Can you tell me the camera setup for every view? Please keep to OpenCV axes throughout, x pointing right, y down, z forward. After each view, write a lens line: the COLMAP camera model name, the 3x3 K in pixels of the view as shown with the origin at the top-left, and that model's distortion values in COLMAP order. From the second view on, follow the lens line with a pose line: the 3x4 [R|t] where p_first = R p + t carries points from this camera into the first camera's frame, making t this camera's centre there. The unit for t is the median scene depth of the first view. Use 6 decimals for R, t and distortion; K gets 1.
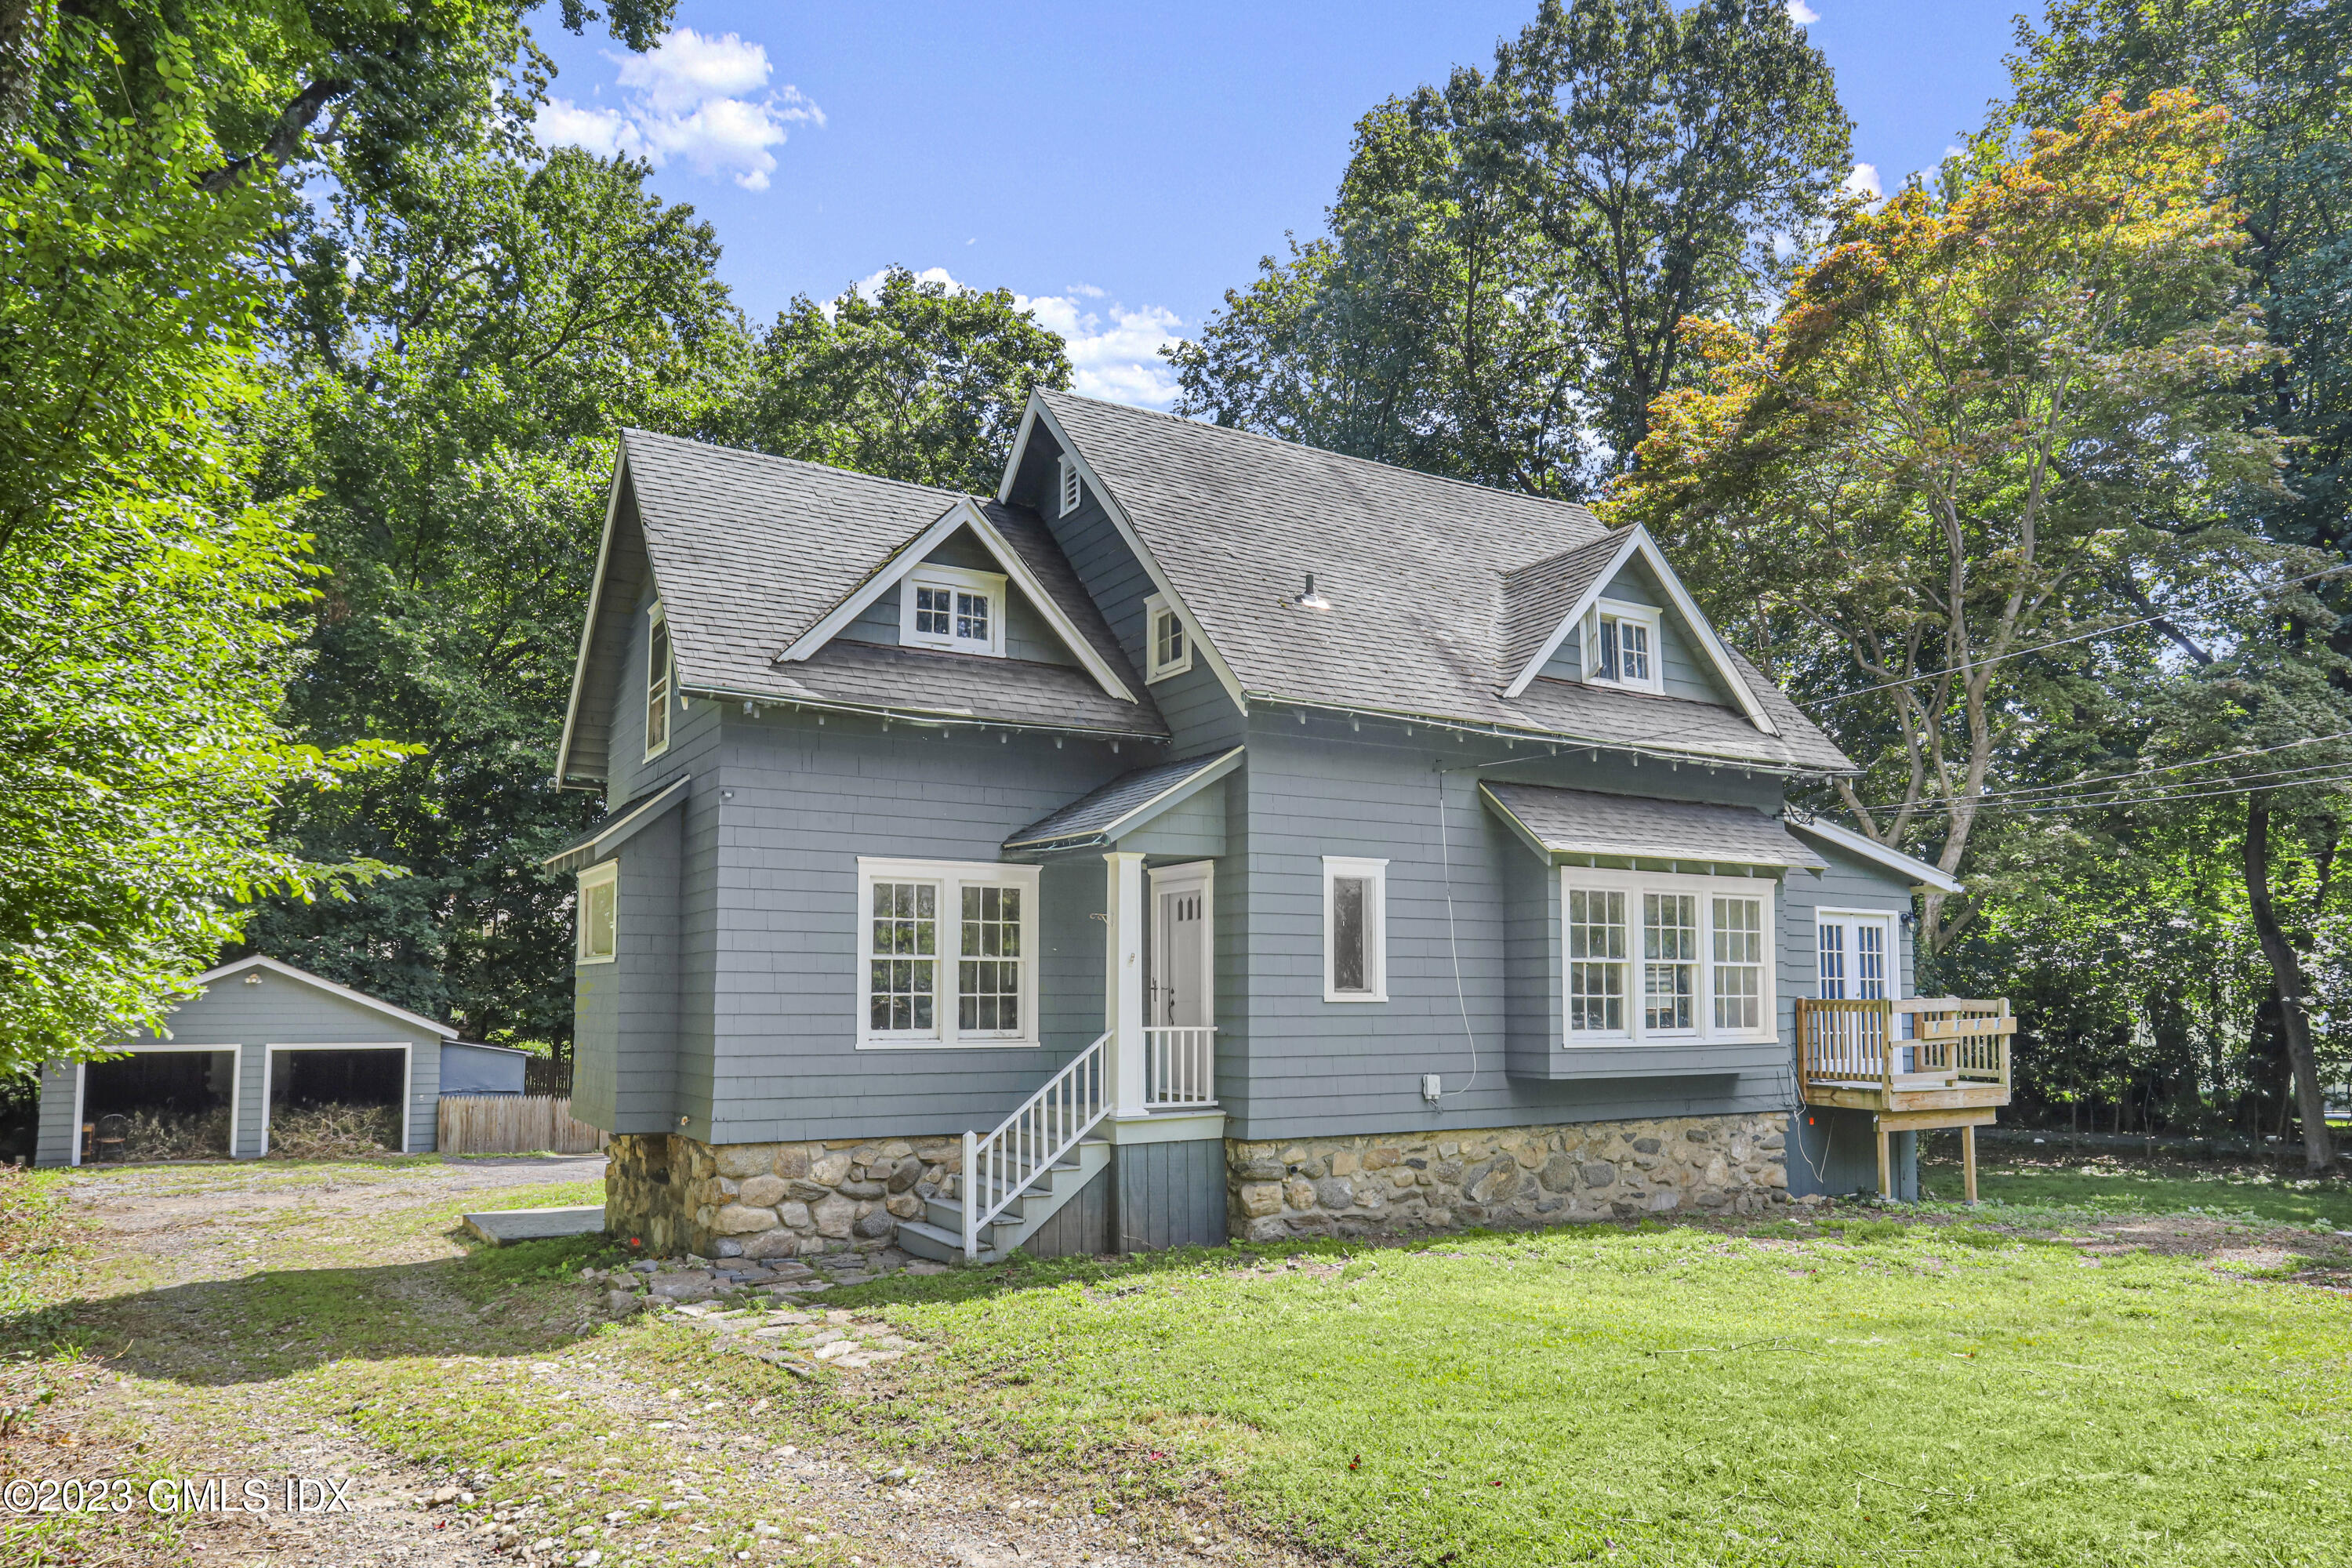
lens RADIAL K [[1595.1, 0, 1167.2], [0, 1595.1, 887.5], [0, 0, 1]] dist [-0.083514, 0.087653]
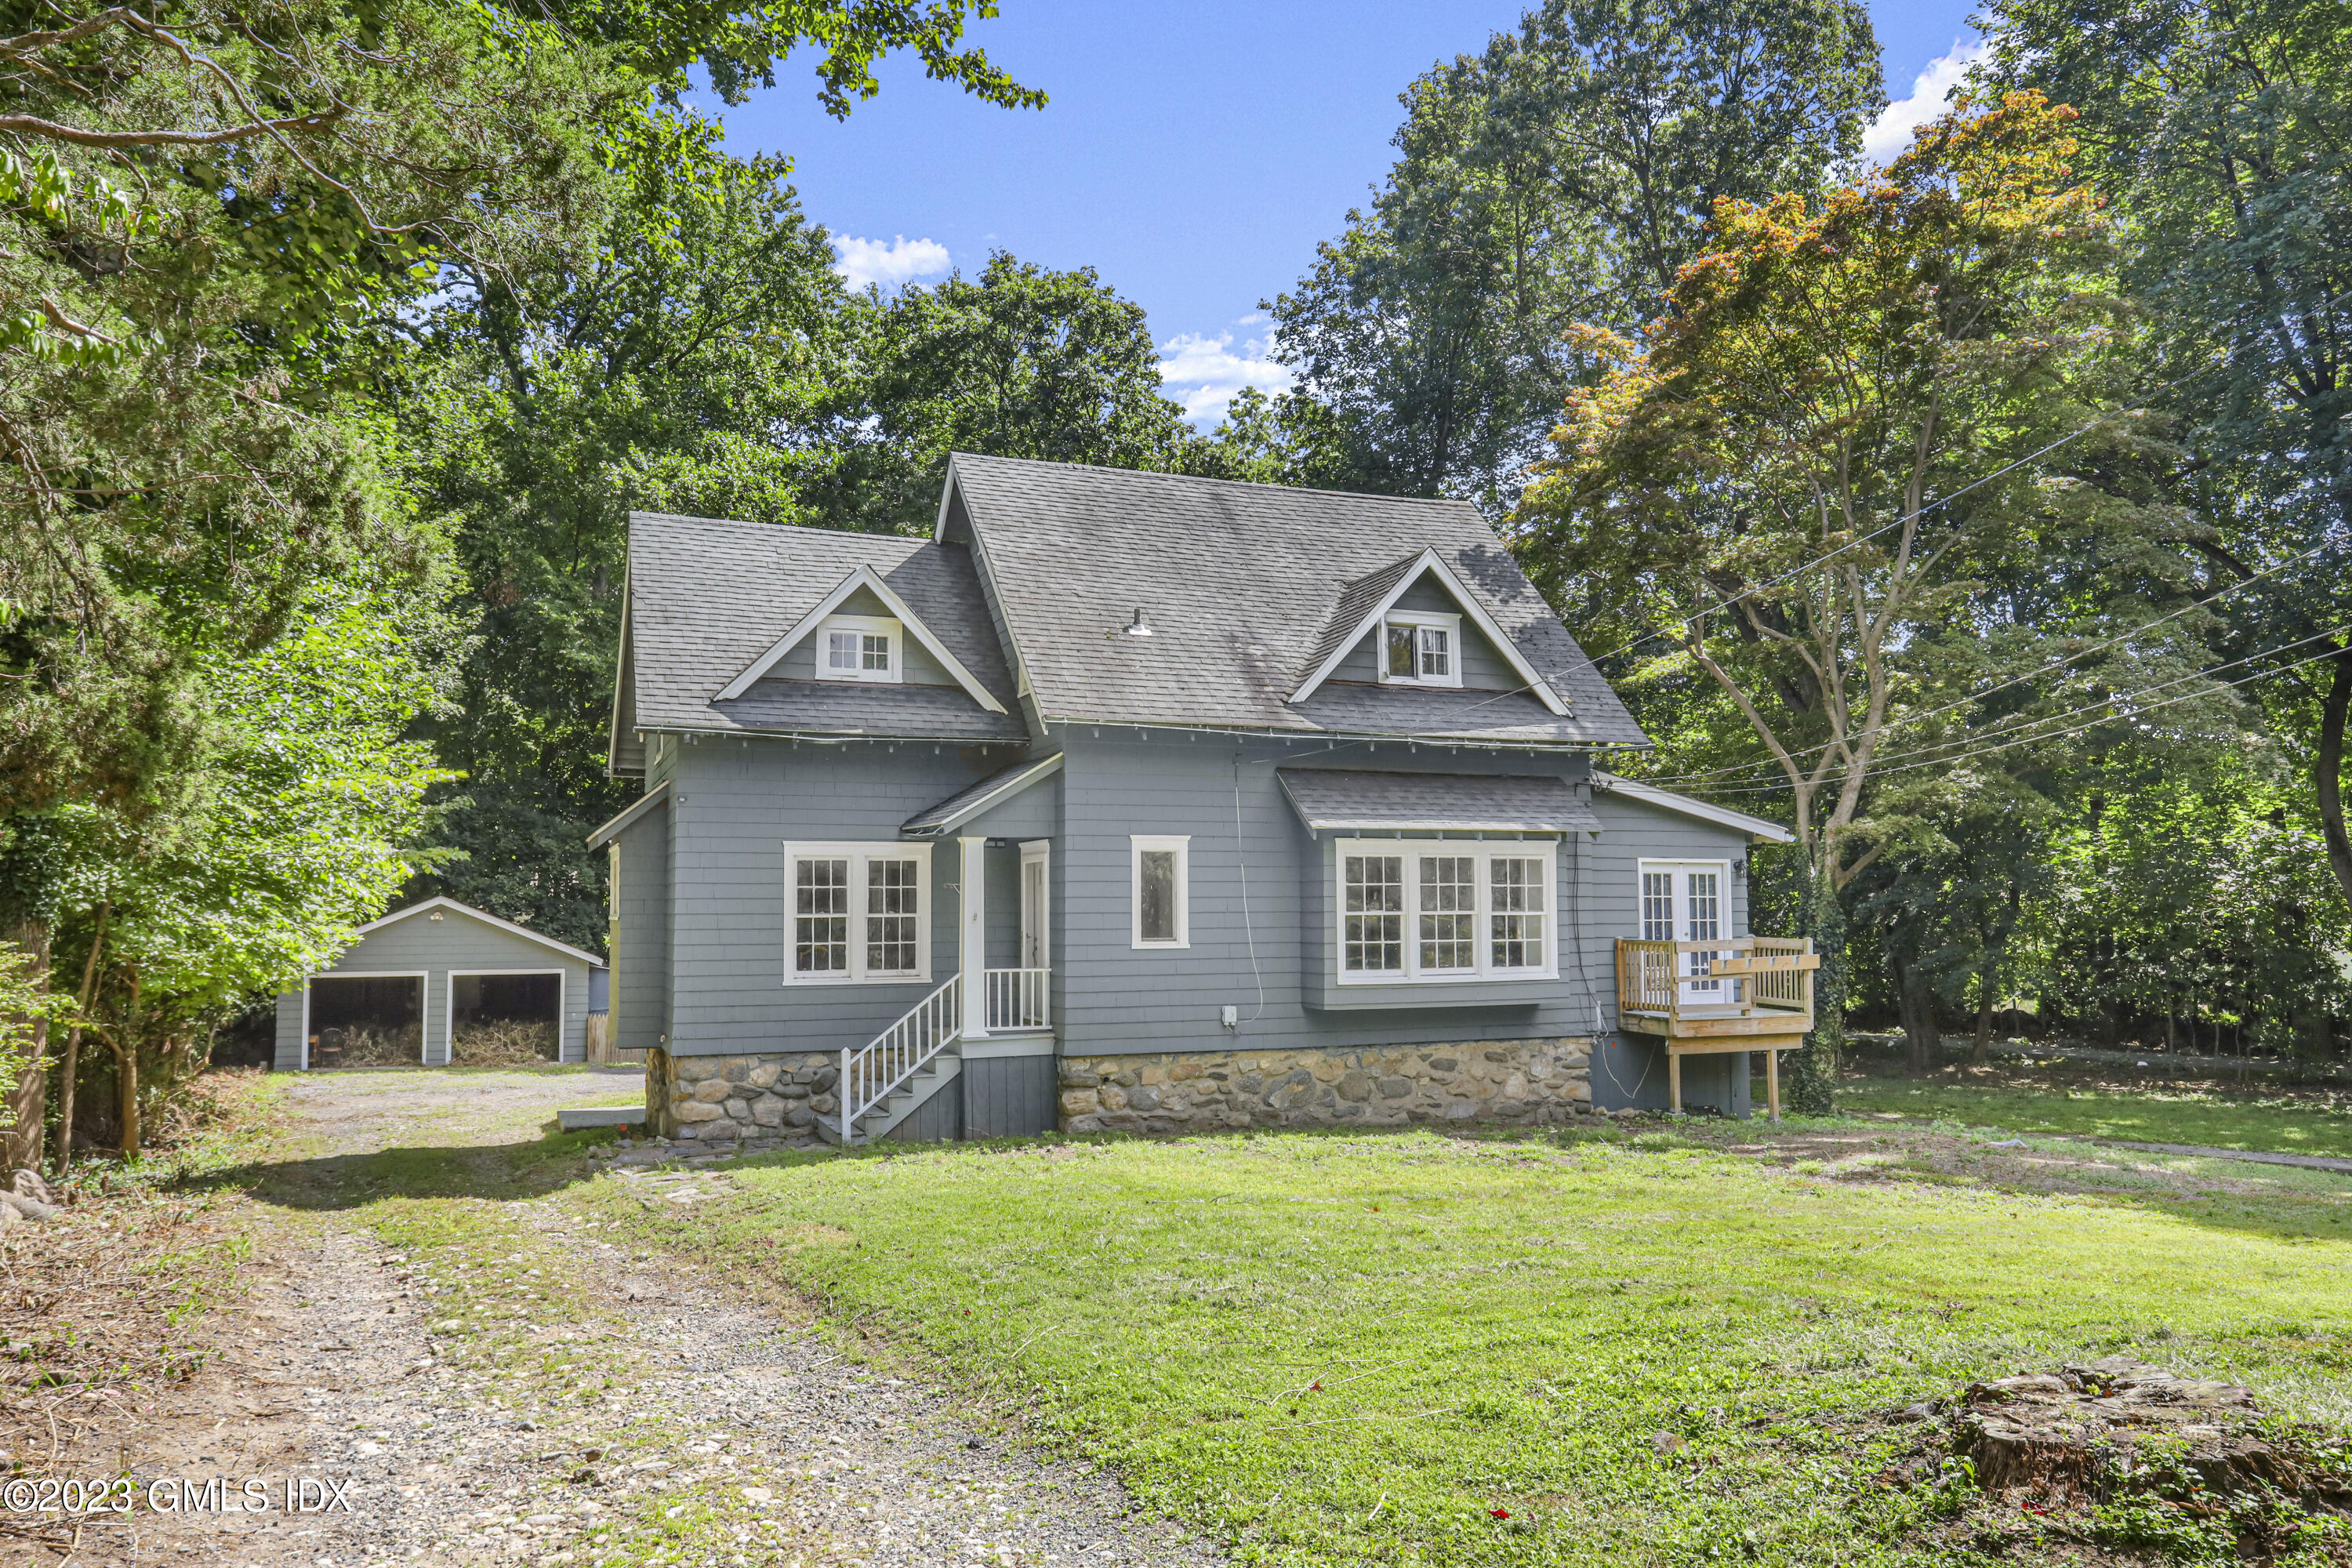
lens RADIAL K [[1652.5, 0, 1145.3], [0, 1652.5, 799.3], [0, 0, 1]] dist [-0.062235, 0.073806]
pose [[0.986827, -0.016934, -0.160889, 0.317356], [0.017627, 0.999840, 0.002881, -0.051398], [0.160815, -0.005679, 0.986968, -0.304734]]
